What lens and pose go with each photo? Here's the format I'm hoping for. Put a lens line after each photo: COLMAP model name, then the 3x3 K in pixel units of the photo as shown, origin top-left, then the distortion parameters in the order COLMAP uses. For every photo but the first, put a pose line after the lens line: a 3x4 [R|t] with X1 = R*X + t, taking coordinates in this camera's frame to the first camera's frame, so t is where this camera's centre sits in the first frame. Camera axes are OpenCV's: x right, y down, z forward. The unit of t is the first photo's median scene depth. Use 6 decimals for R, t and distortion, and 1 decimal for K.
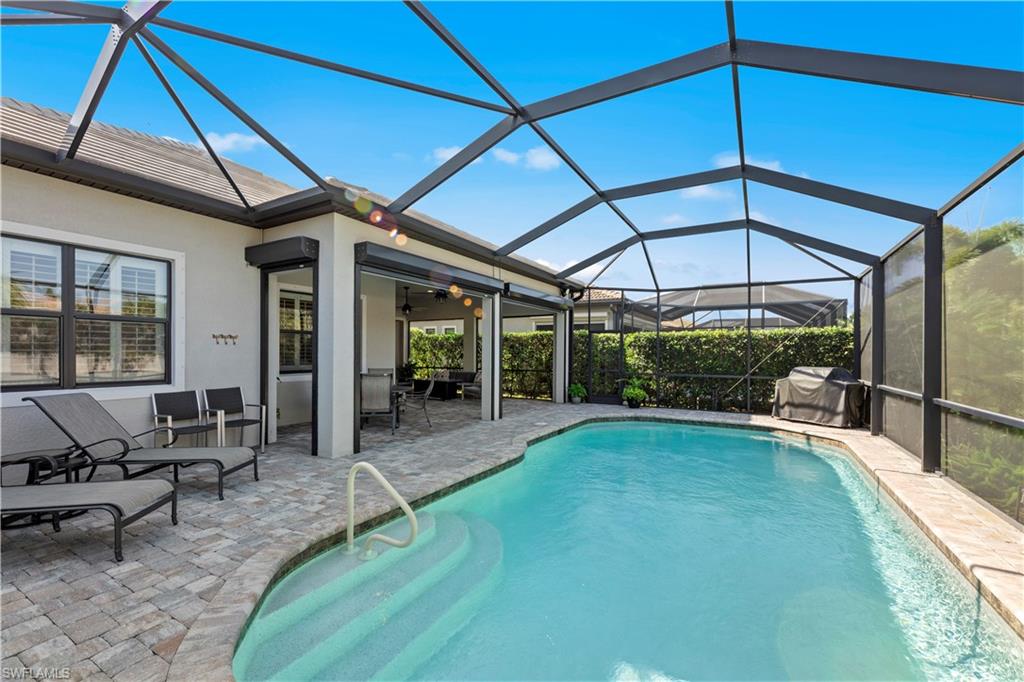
lens RADIAL K [[419.5, 0, 509.5], [0, 419.5, 348.8], [0, 0, 1]] dist [0.001630, -0.000038]
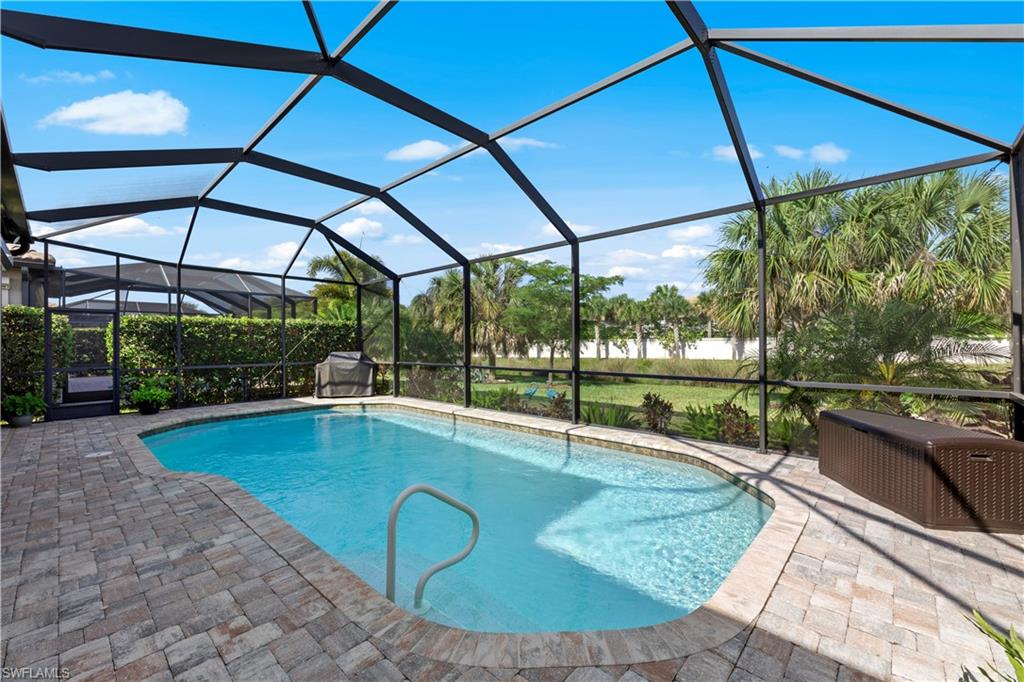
lens RADIAL K [[419.5, 0, 506.1], [0, 419.5, 339.9], [0, 0, 1]] dist [0.001630, -0.000038]
pose [[0.232931, -0.003282, 0.972488, -0.398525], [-0.003629, 0.999984, 0.004244, 0.000903], [-0.972486, -0.004517, 0.232916, 0.254037]]
